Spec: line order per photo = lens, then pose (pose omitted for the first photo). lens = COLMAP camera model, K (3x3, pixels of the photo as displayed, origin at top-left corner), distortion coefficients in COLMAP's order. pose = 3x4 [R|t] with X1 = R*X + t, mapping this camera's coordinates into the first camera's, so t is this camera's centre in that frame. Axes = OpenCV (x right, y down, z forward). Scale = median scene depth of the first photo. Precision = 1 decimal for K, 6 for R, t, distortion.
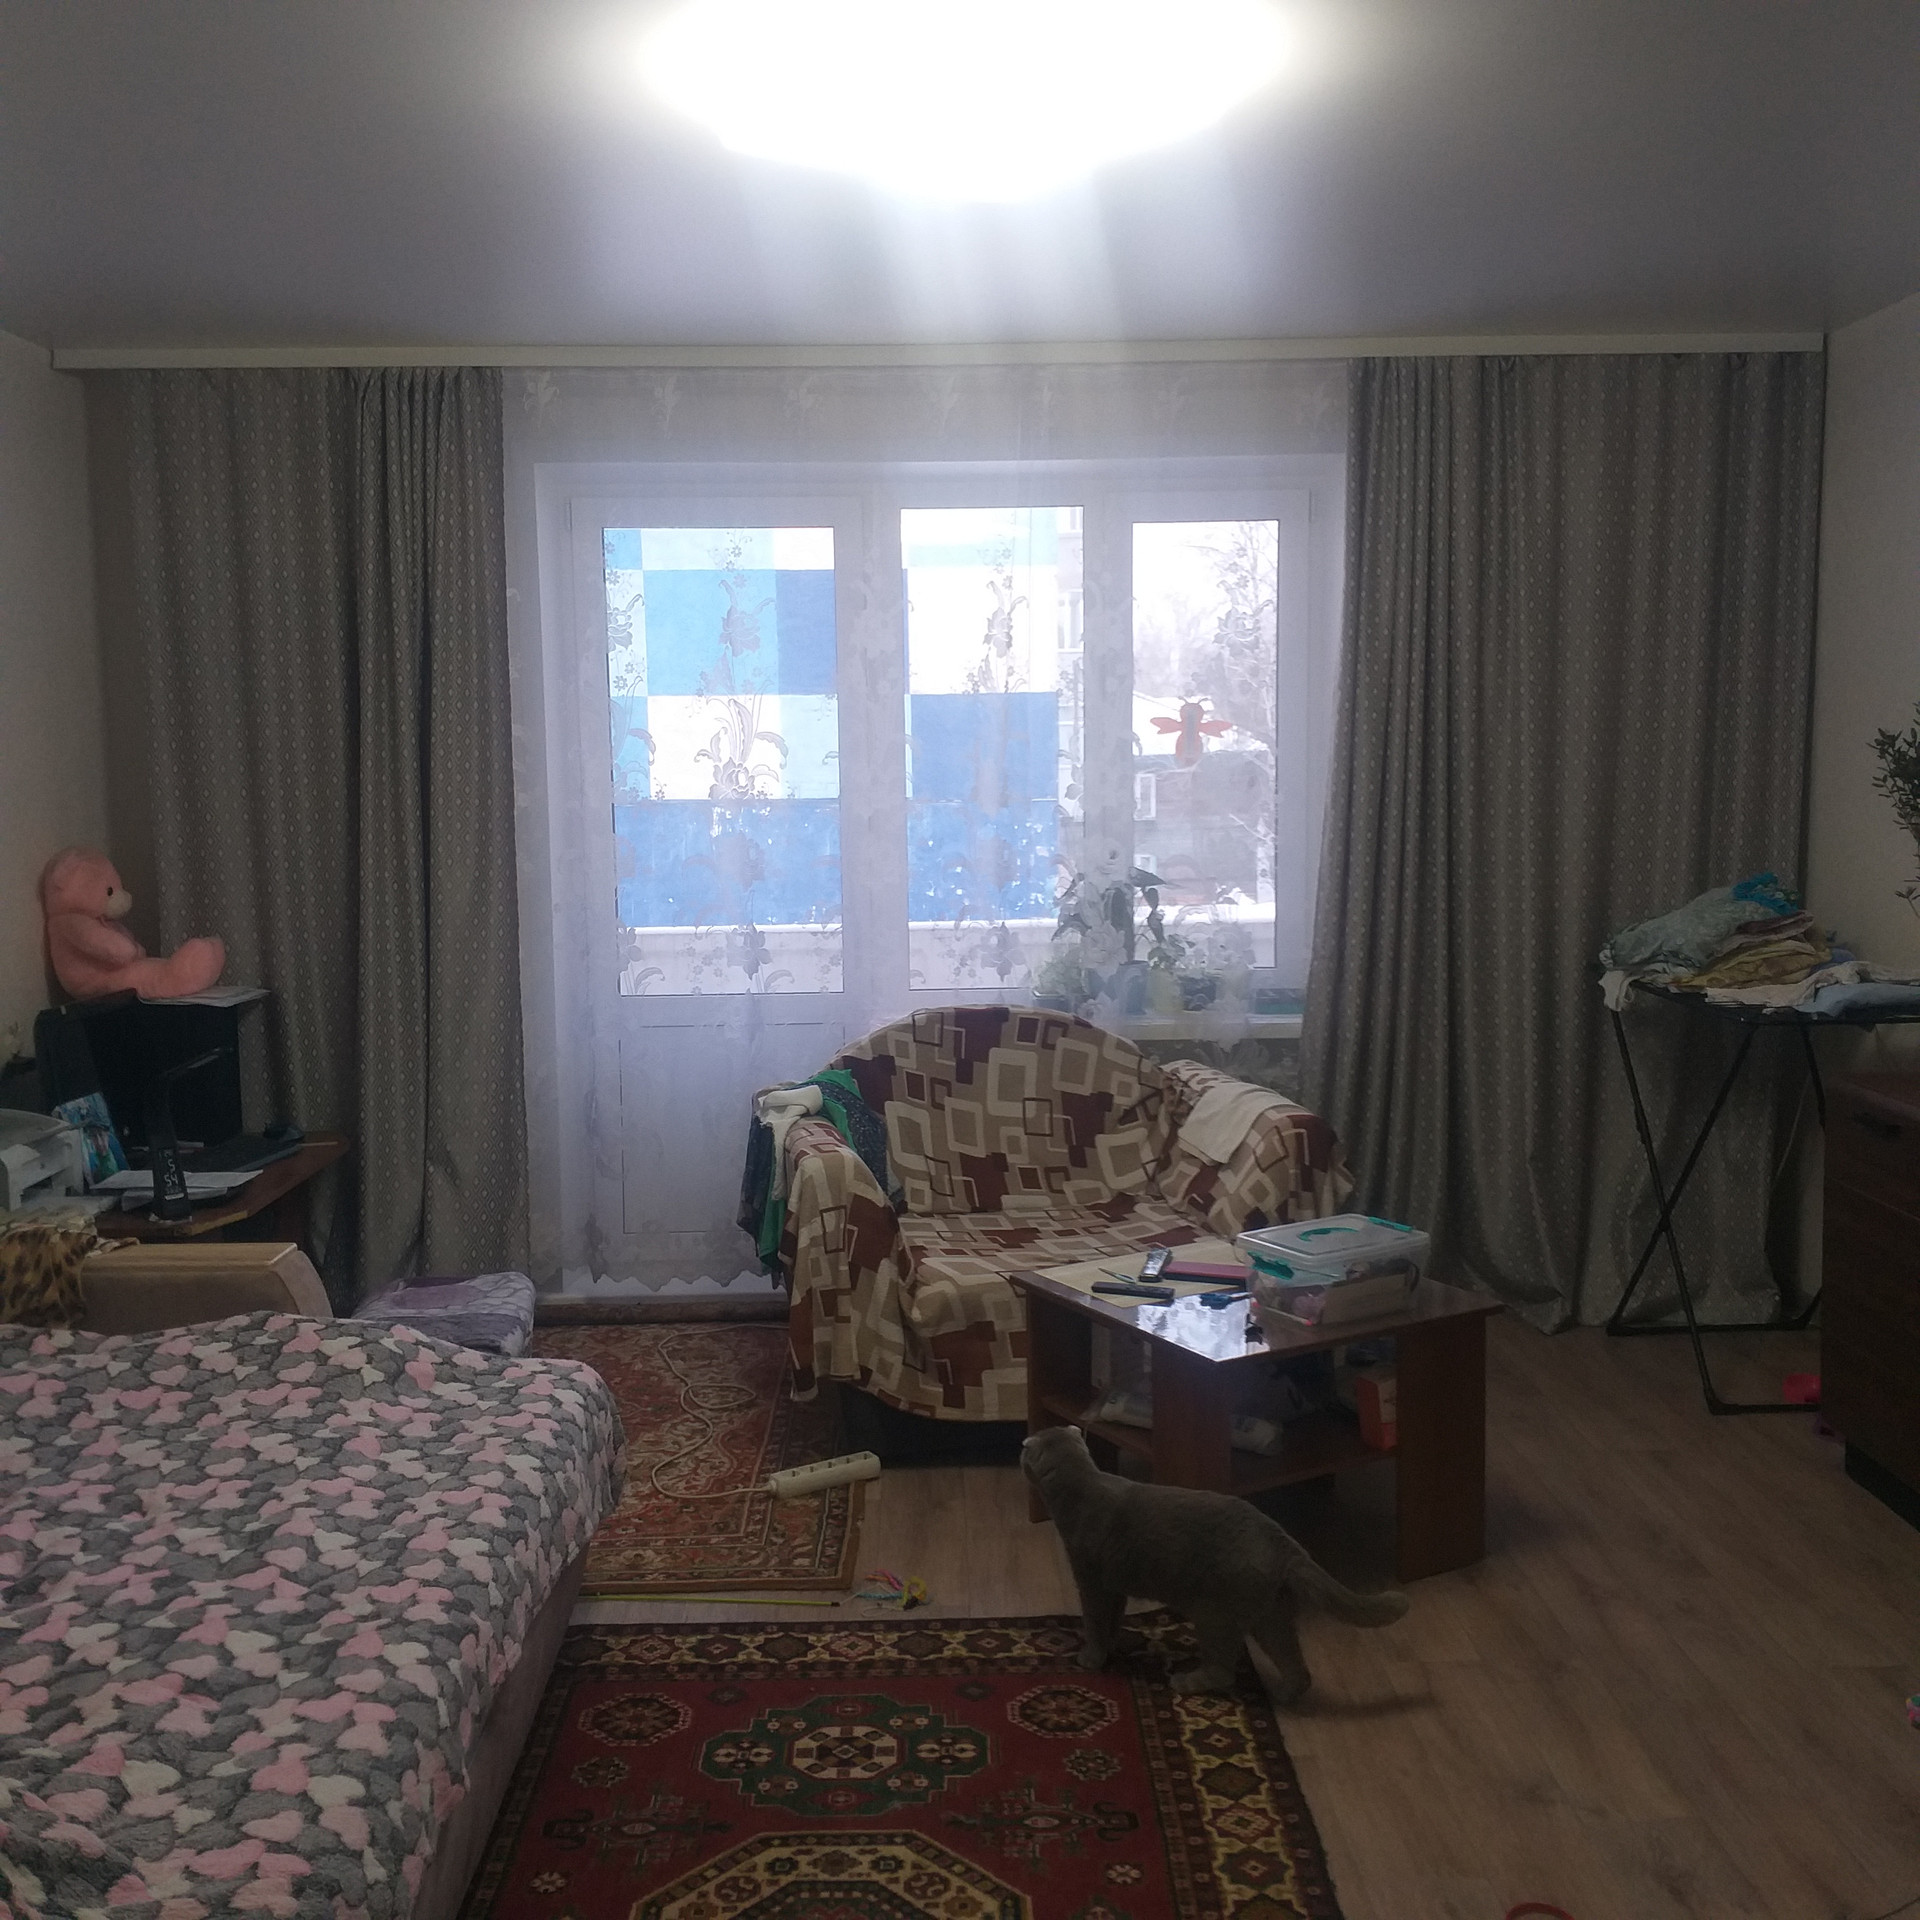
lens RADIAL K [[2002.8, 0, 964.4], [0, 2002.8, 959.8], [0, 0, 1]] dist [0.153346, -0.372890]
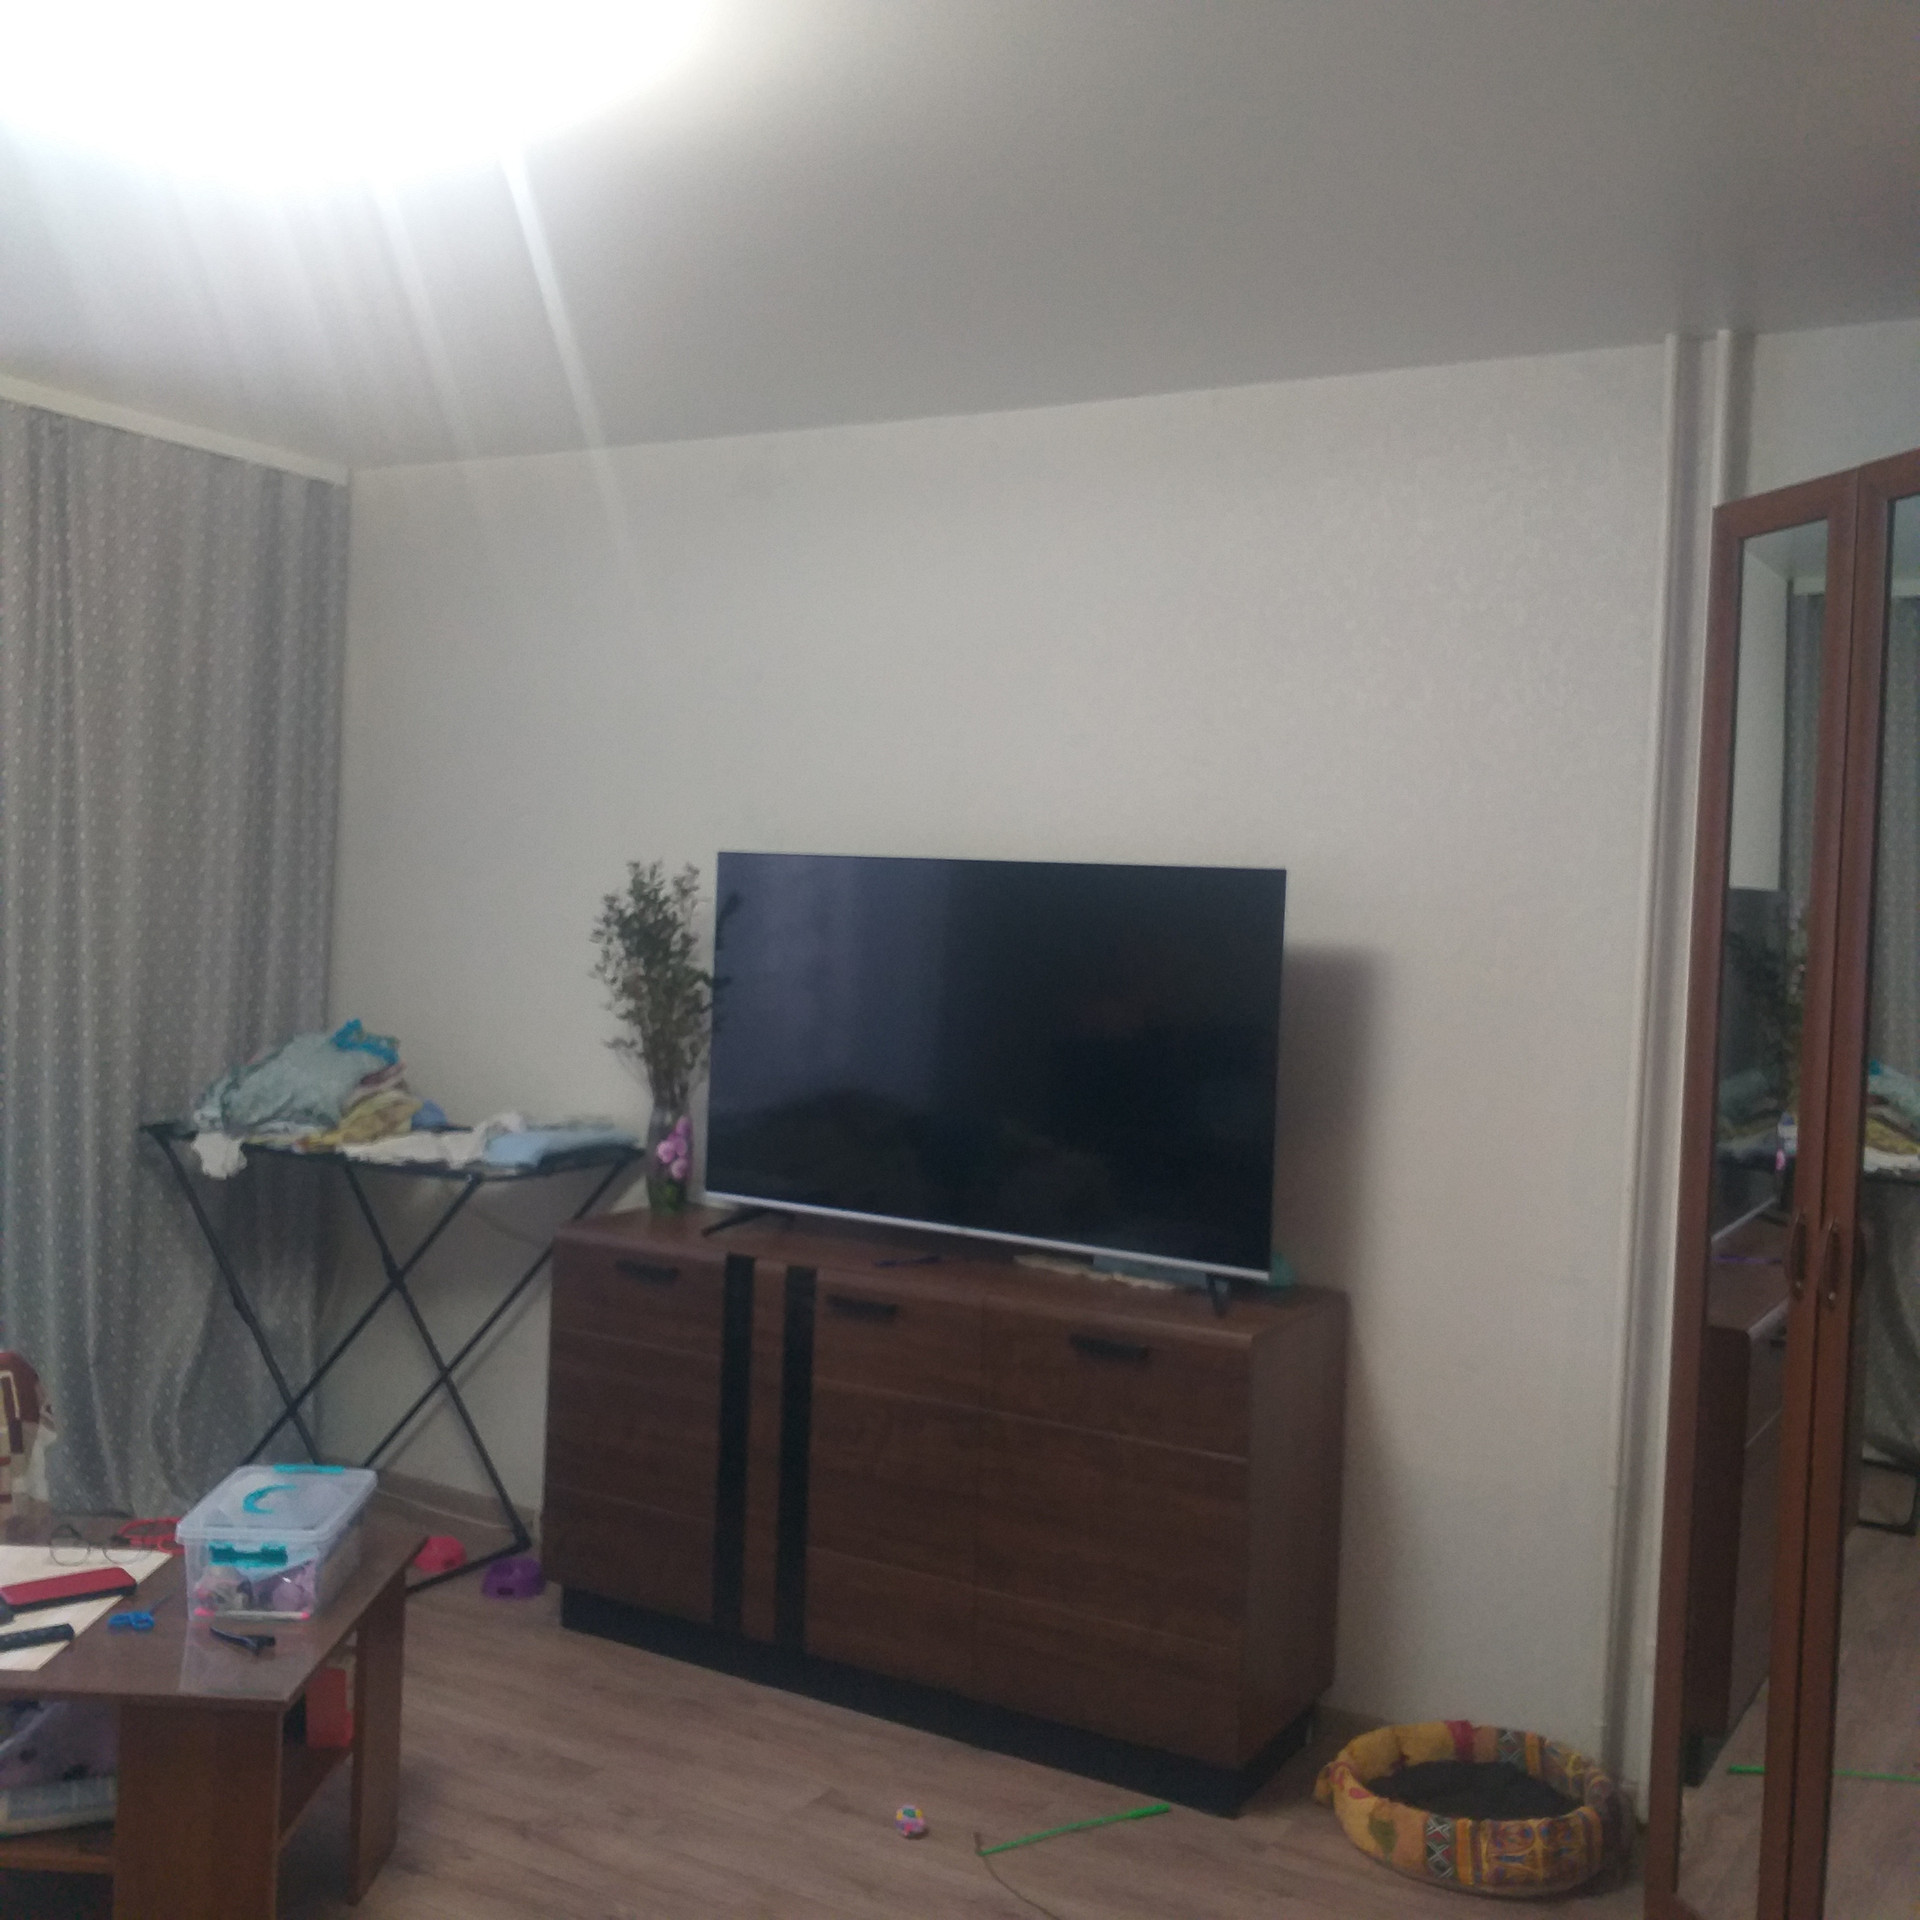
lens RADIAL K [[2002.8, 0, 964.4], [0, 2002.8, 959.8], [0, 0, 1]] dist [0.153346, -0.372890]
pose [[0.517074, 0.005956, 0.855920, -0.279227], [0.041896, 0.998601, -0.032258, -0.028787], [-0.854915, 0.052540, 0.516101, 0.266092]]
